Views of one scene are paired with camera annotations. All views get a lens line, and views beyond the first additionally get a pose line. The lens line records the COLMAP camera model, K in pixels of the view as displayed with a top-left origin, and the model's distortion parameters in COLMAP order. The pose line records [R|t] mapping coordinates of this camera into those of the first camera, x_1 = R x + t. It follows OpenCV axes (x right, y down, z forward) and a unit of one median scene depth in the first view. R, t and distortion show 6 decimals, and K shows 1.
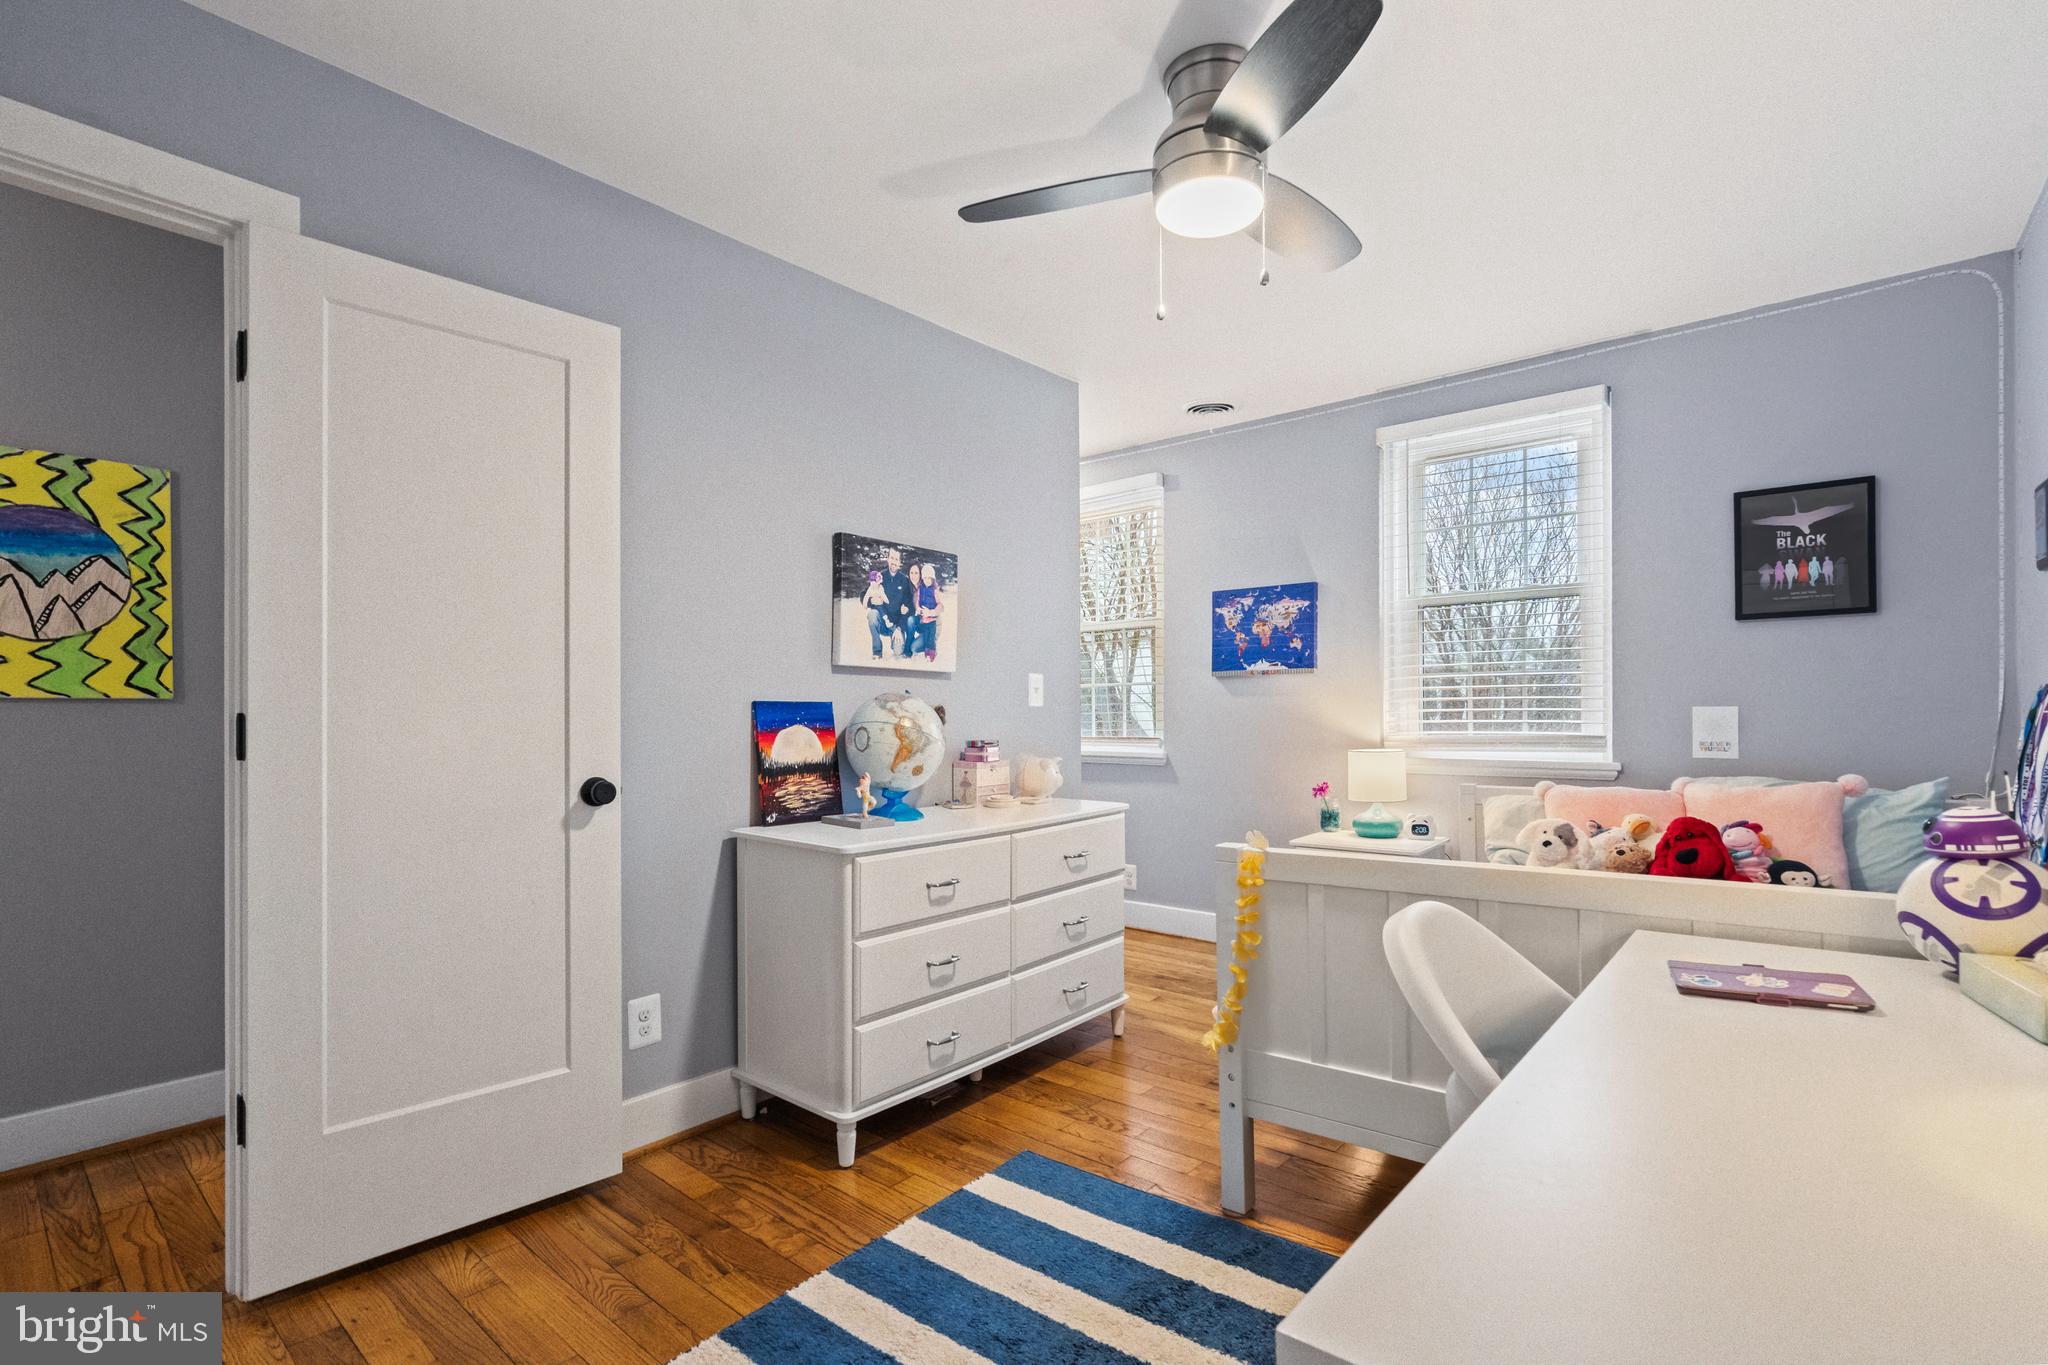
lens RADIAL K [[927.5, 0, 1014.7], [0, 927.5, 698.9], [0, 0, 1]] dist [-0.006664, 0.003176]
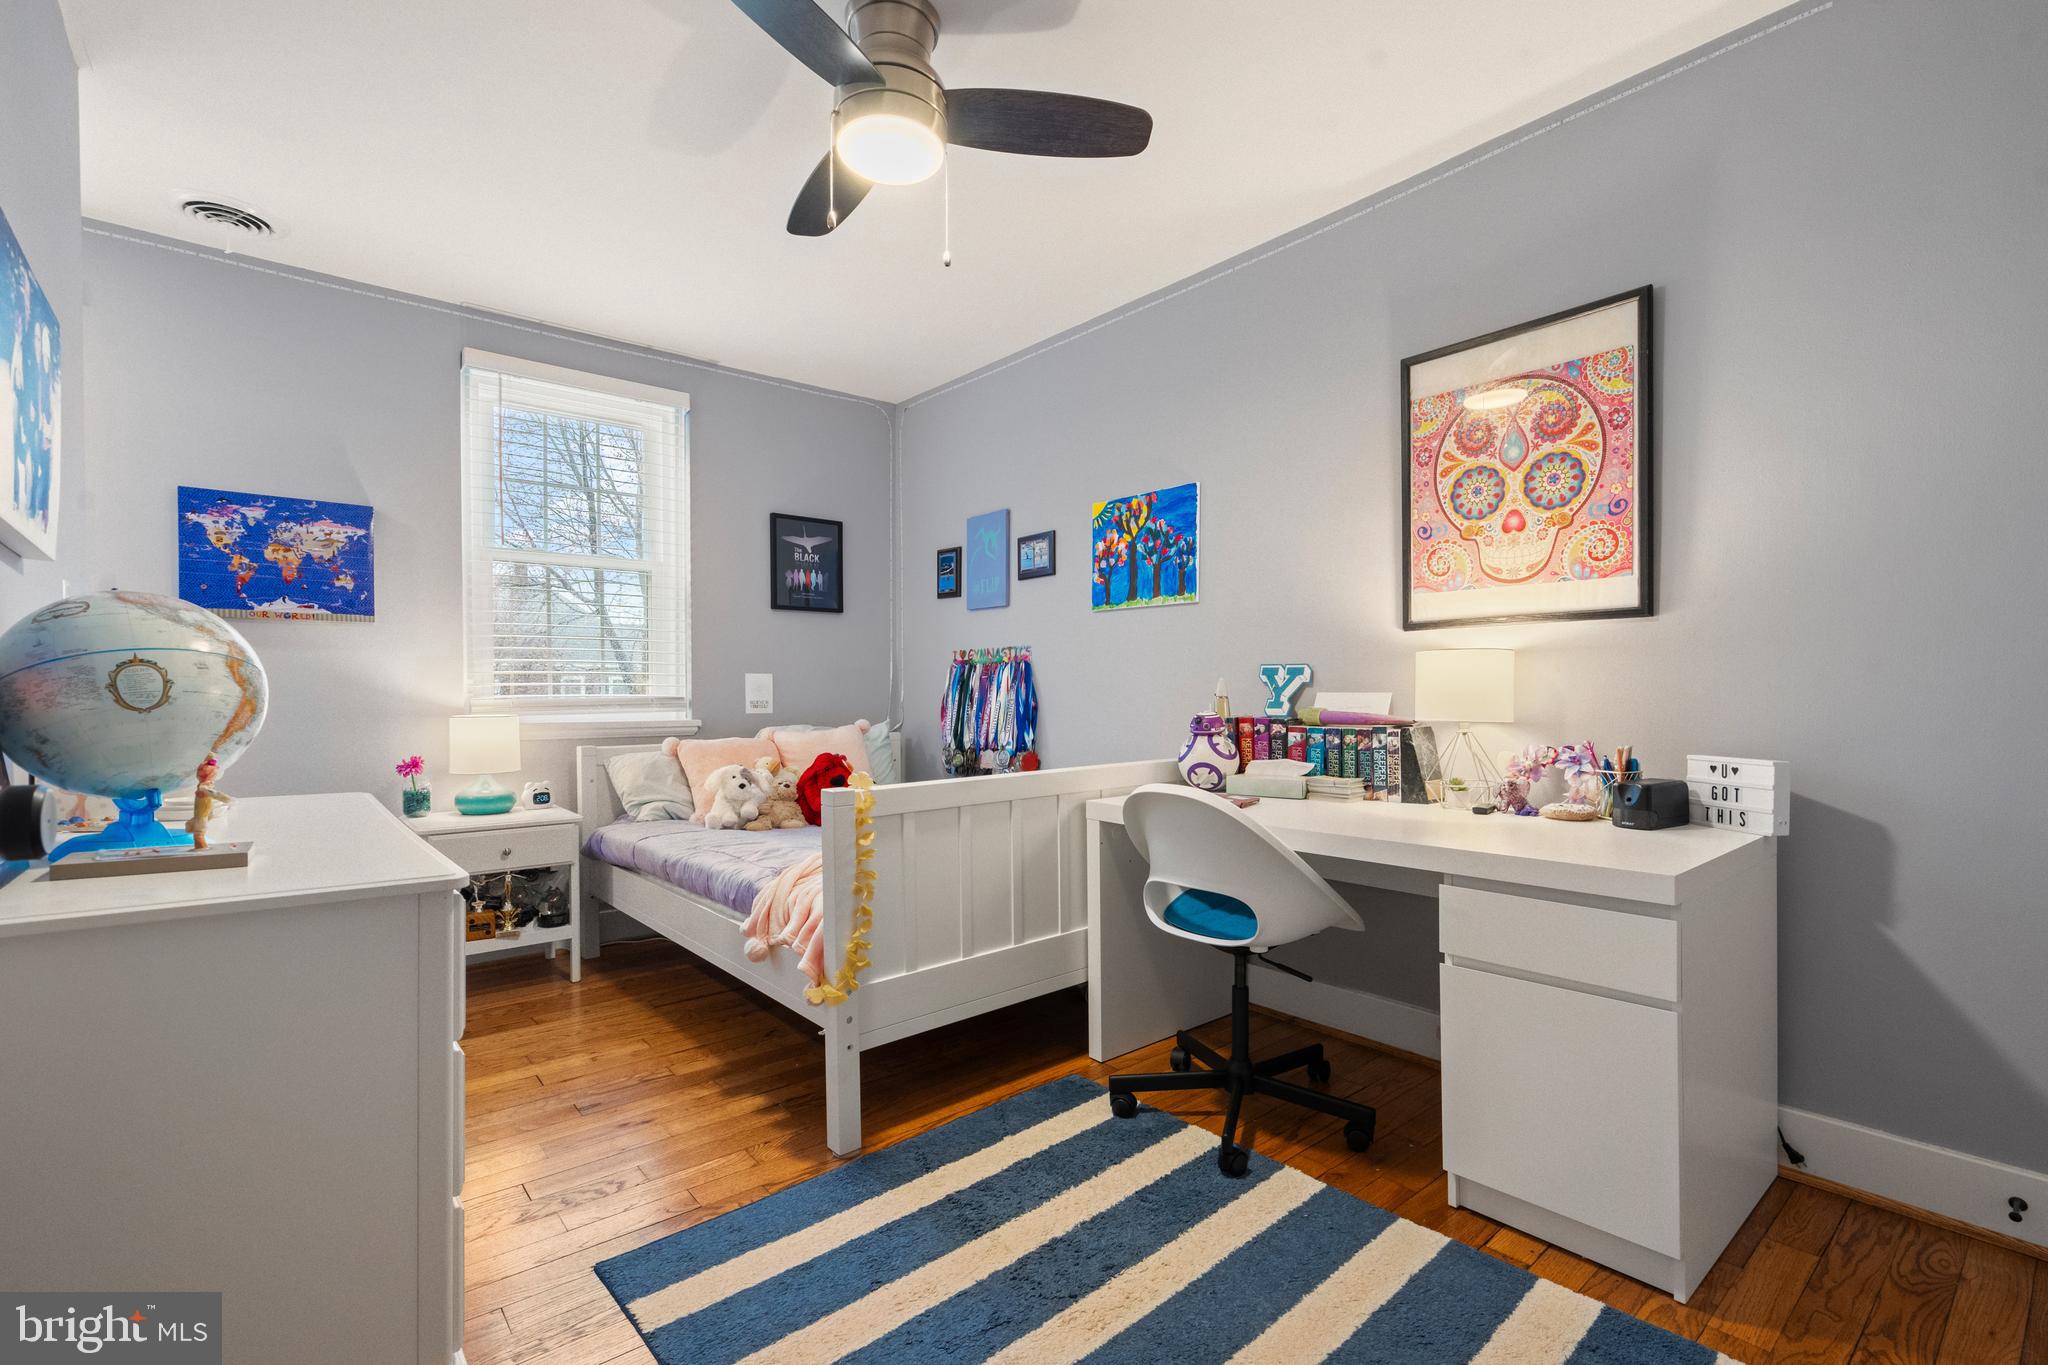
lens RADIAL K [[927.5, 0, 1018.7], [0, 927.5, 691.5], [0, 0, 1]] dist [-0.006664, 0.003176]
pose [[0.180100, 0.009147, 0.983606, -0.387087], [-0.015045, 0.999865, -0.006544, 0.030849], [-0.983533, -0.013620, 0.180213, 0.346084]]
